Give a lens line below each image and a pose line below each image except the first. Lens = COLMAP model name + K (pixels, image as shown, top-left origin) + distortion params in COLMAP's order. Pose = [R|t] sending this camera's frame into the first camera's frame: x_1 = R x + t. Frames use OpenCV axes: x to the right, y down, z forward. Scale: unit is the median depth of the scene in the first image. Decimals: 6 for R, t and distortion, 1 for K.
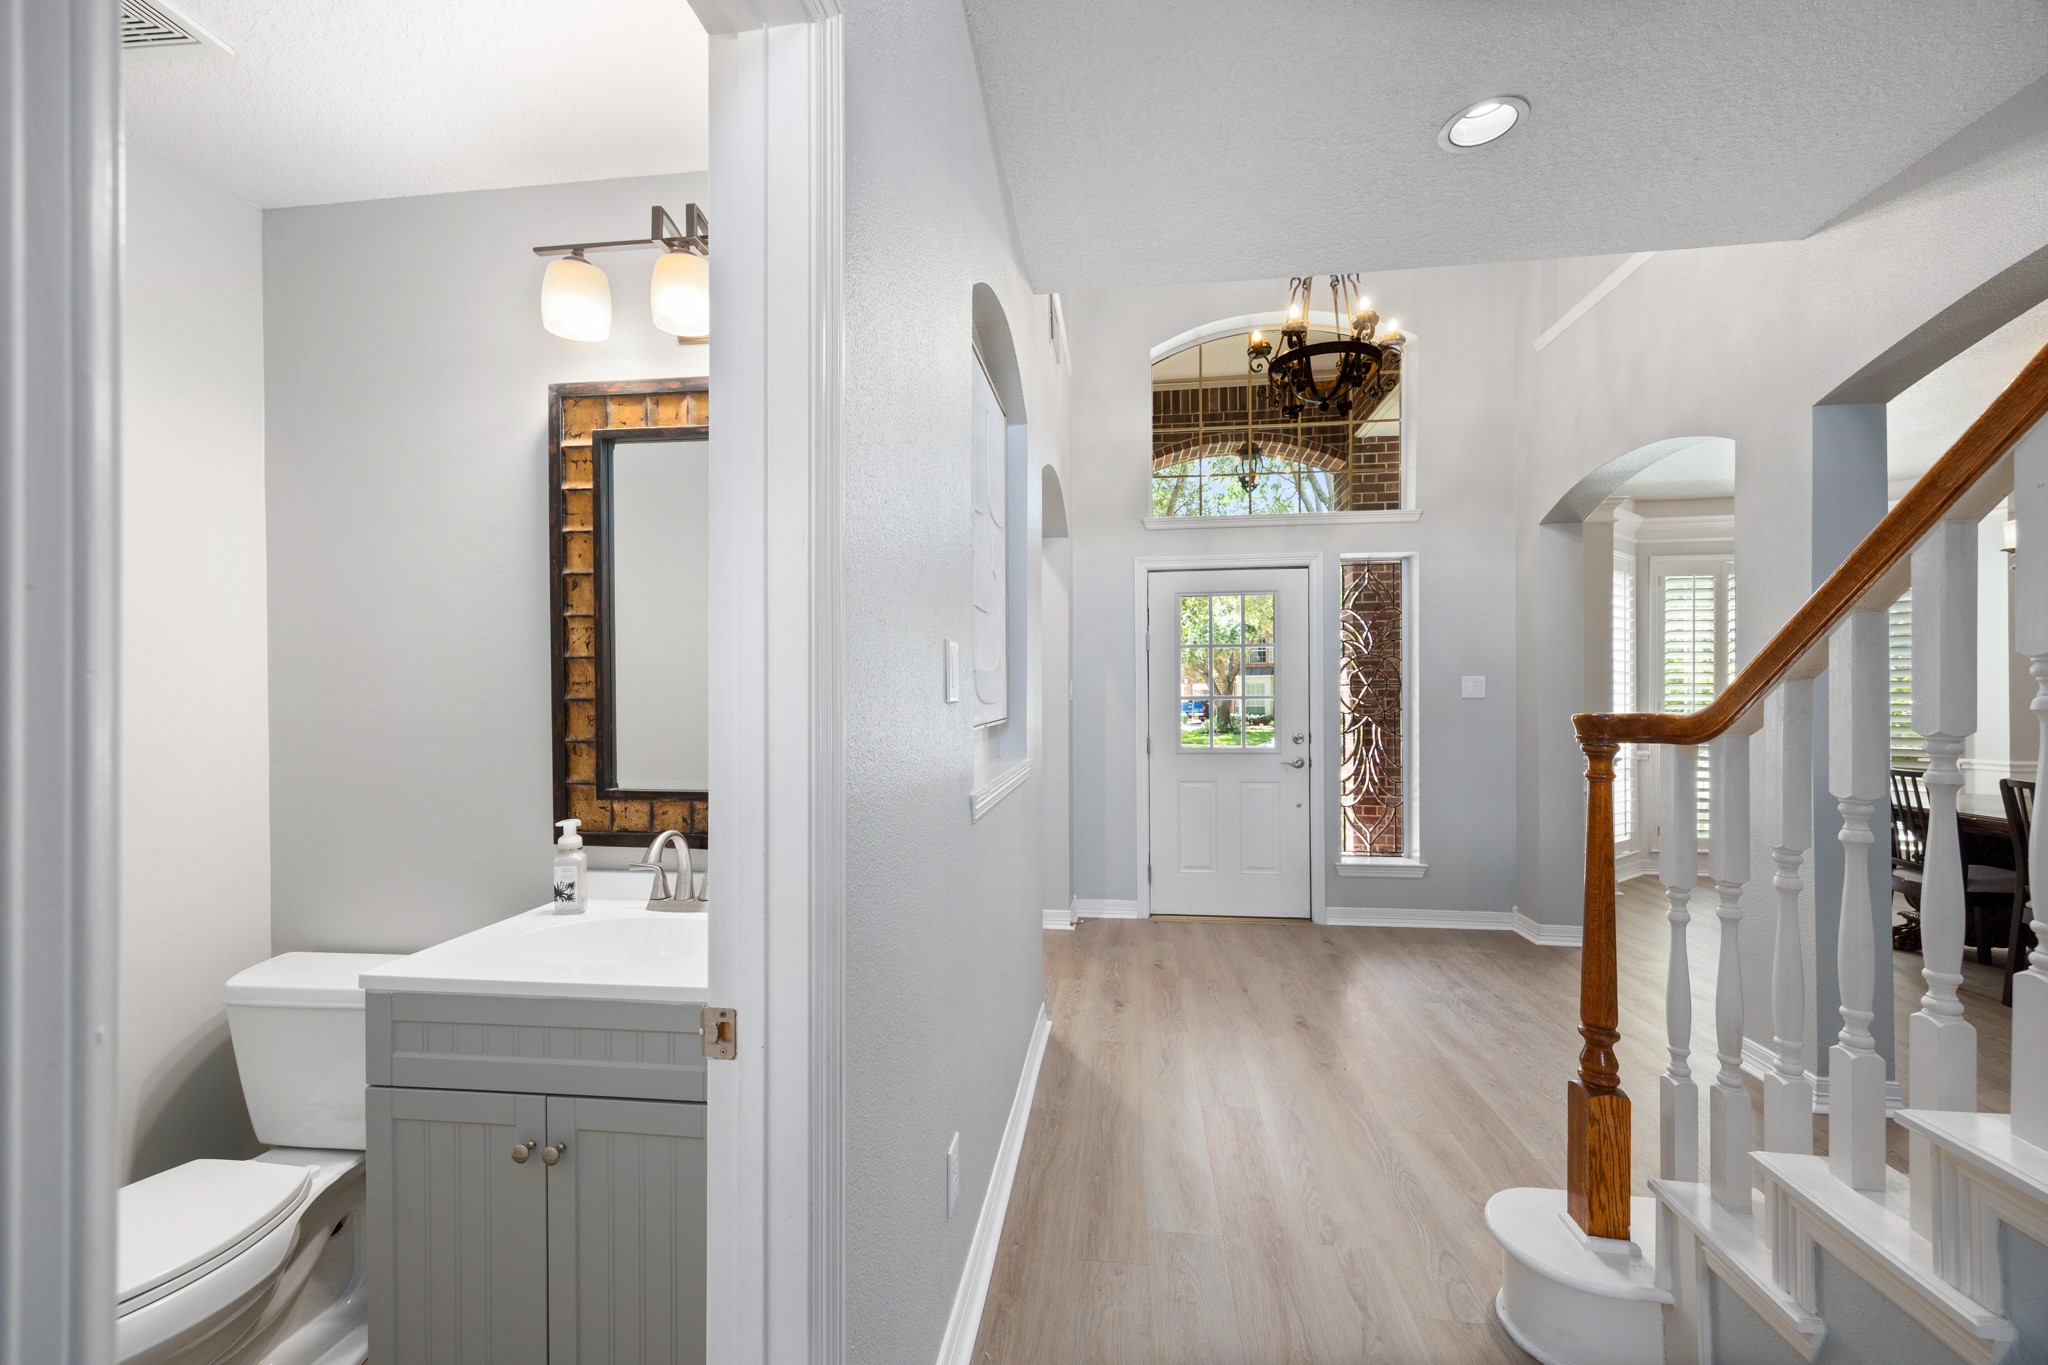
lens RADIAL K [[822.6, 0, 1033.7], [0, 822.6, 697.3], [0, 0, 1]] dist [0.009405, 0.000202]
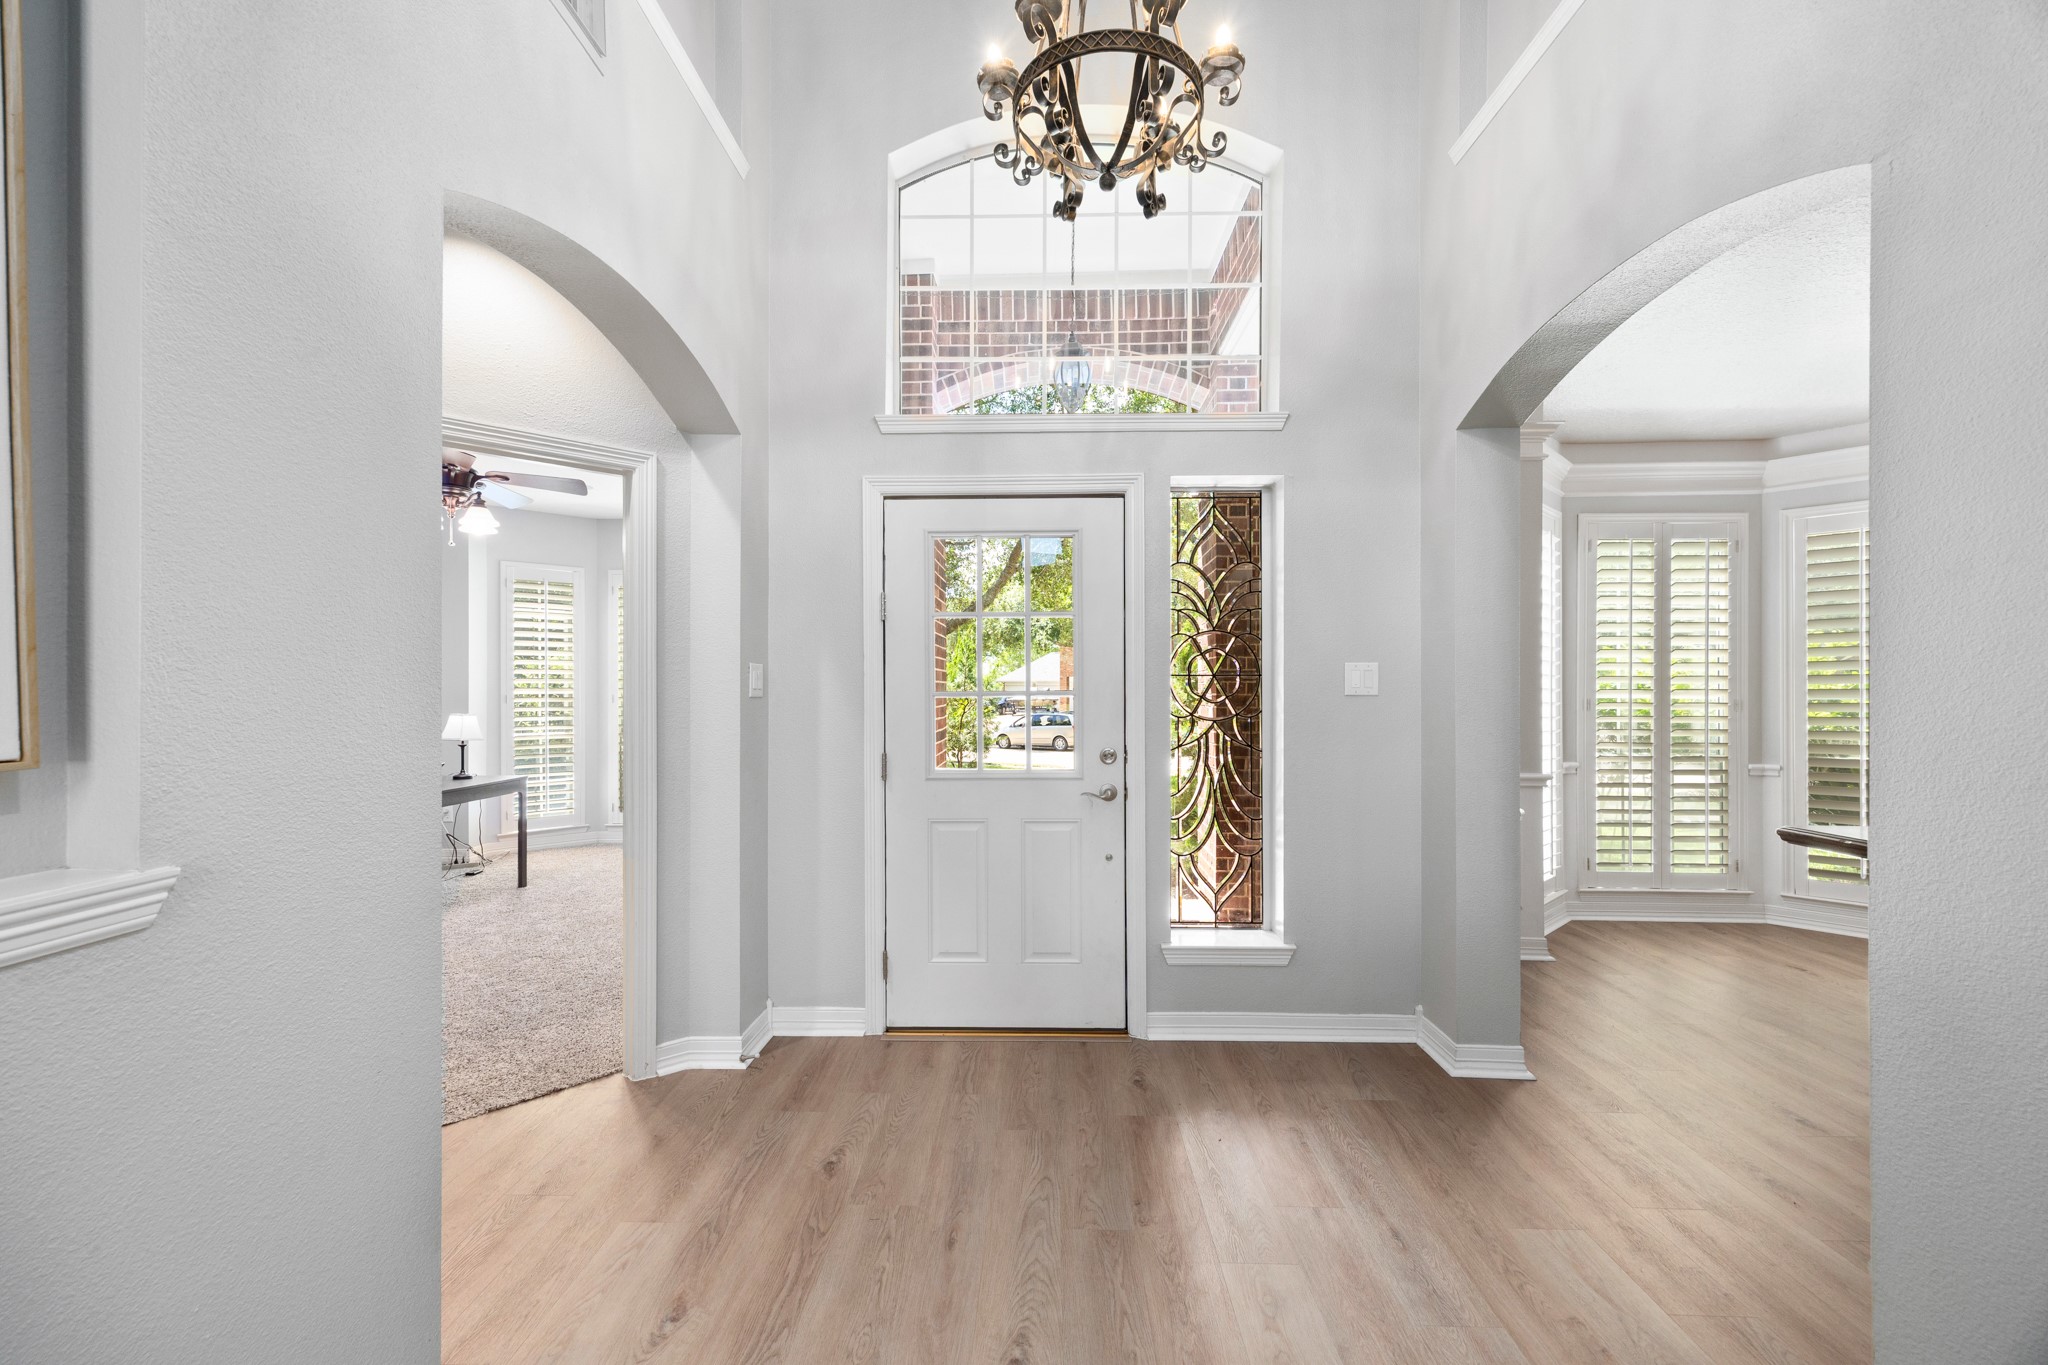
lens RADIAL K [[822.6, 0, 1034.6], [0, 822.6, 693.2], [0, 0, 1]] dist [0.009405, 0.000202]
pose [[0.994549, 0.002214, 0.104245, 0.195398], [-0.002468, 0.999994, 0.002309, -0.001371], [-0.104239, -0.002554, 0.994549, 0.355231]]
